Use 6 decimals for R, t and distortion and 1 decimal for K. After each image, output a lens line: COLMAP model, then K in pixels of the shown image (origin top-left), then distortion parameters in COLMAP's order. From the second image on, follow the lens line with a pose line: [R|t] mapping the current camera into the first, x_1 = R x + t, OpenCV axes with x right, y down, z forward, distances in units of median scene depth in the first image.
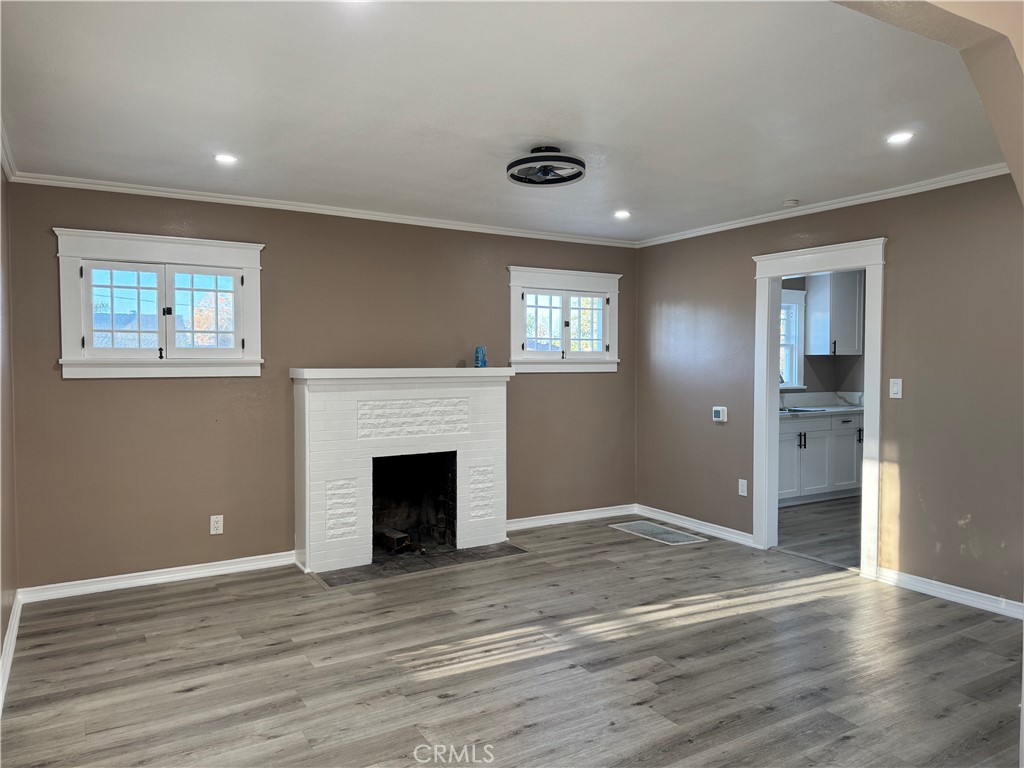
lens RADIAL K [[722.4, 0, 523.3], [0, 722.4, 385.4], [0, 0, 1]] dist [0.076554, -0.086437]
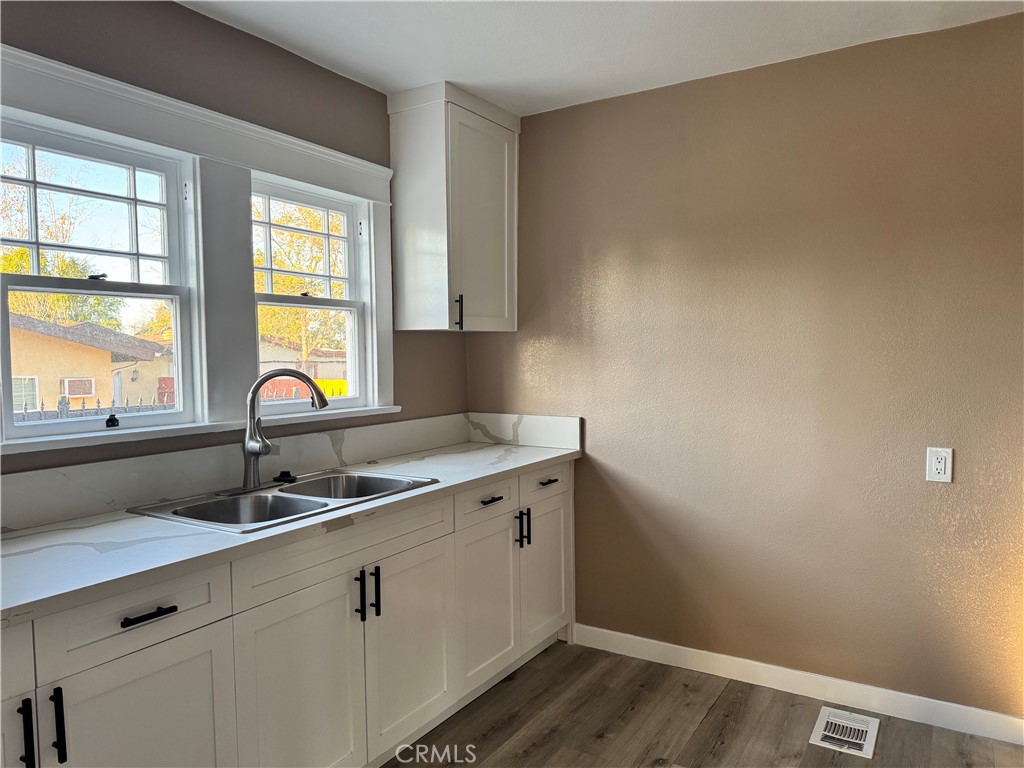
lens RADIAL K [[722.4, 0, 507.0], [0, 722.4, 390.6], [0, 0, 1]] dist [0.076554, -0.086437]
pose [[0.900907, -0.030024, 0.432973, 0.267372], [0.020450, 0.999433, 0.026755, -0.017454], [-0.433531, -0.015250, 0.901010, 0.609837]]
